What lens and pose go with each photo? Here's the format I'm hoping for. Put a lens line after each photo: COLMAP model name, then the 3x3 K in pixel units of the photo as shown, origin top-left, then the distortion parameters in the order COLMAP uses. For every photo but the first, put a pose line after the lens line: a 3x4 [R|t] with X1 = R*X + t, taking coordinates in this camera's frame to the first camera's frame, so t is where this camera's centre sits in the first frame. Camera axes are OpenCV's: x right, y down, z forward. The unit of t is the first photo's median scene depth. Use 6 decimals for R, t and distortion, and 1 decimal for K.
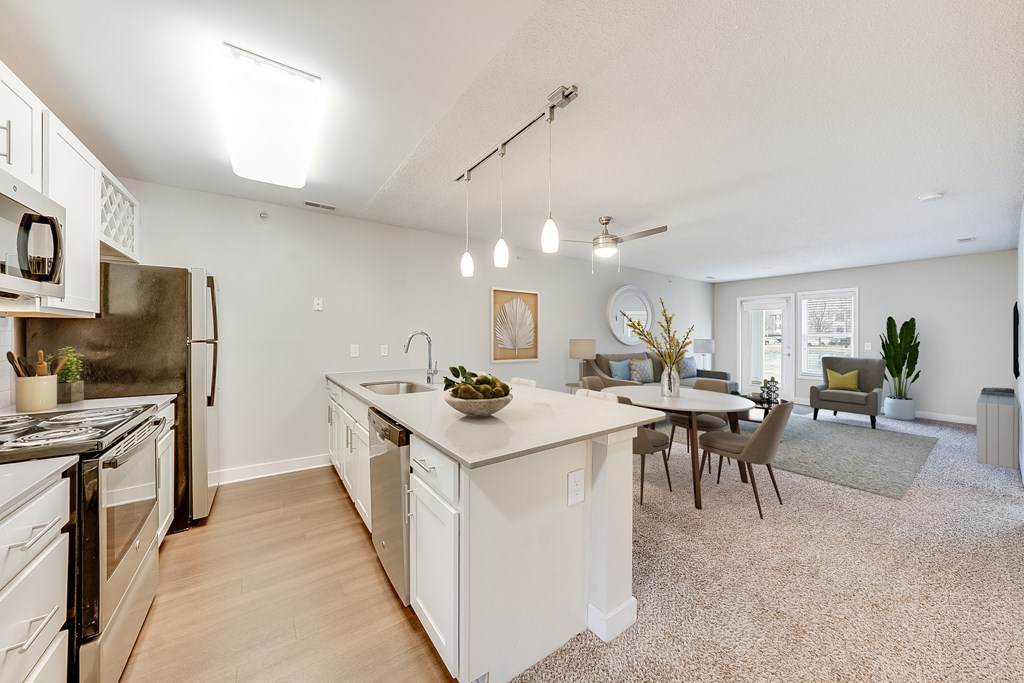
lens RADIAL K [[362.8, 0, 509.3], [0, 362.8, 335.6], [0, 0, 1]] dist [-0.002543, -0.000118]
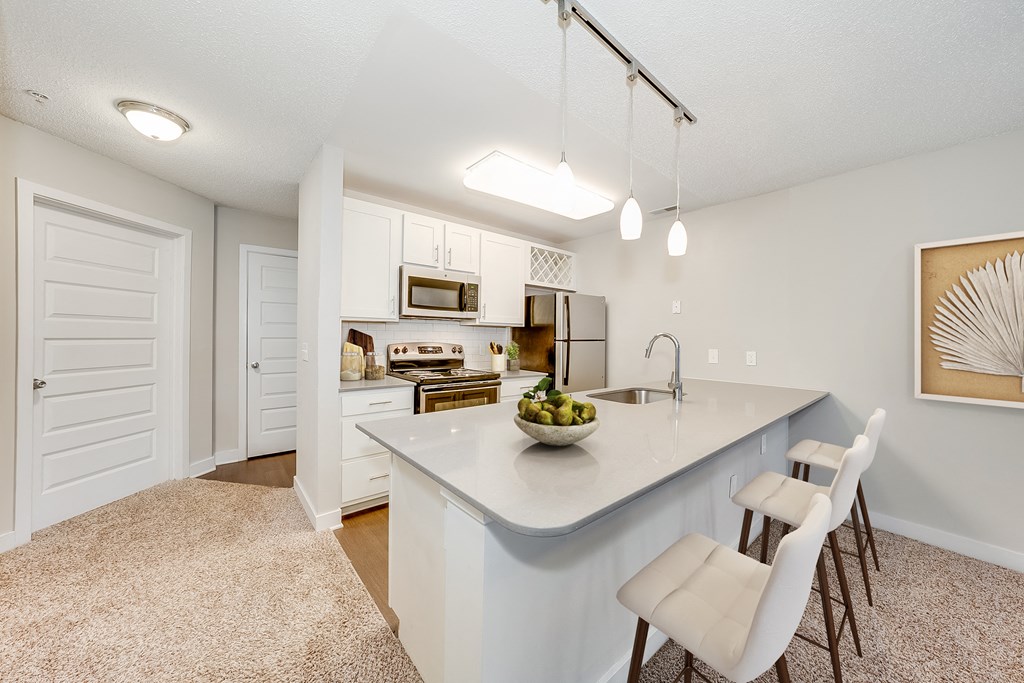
lens RADIAL K [[362.8, 0, 516.1], [0, 362.8, 337.9], [0, 0, 1]] dist [-0.002543, -0.000118]
pose [[0.116660, 0.007823, -0.993141, 0.521138], [-0.016008, 0.999854, 0.005995, -0.000501], [0.993043, 0.015199, 0.116768, 0.557324]]
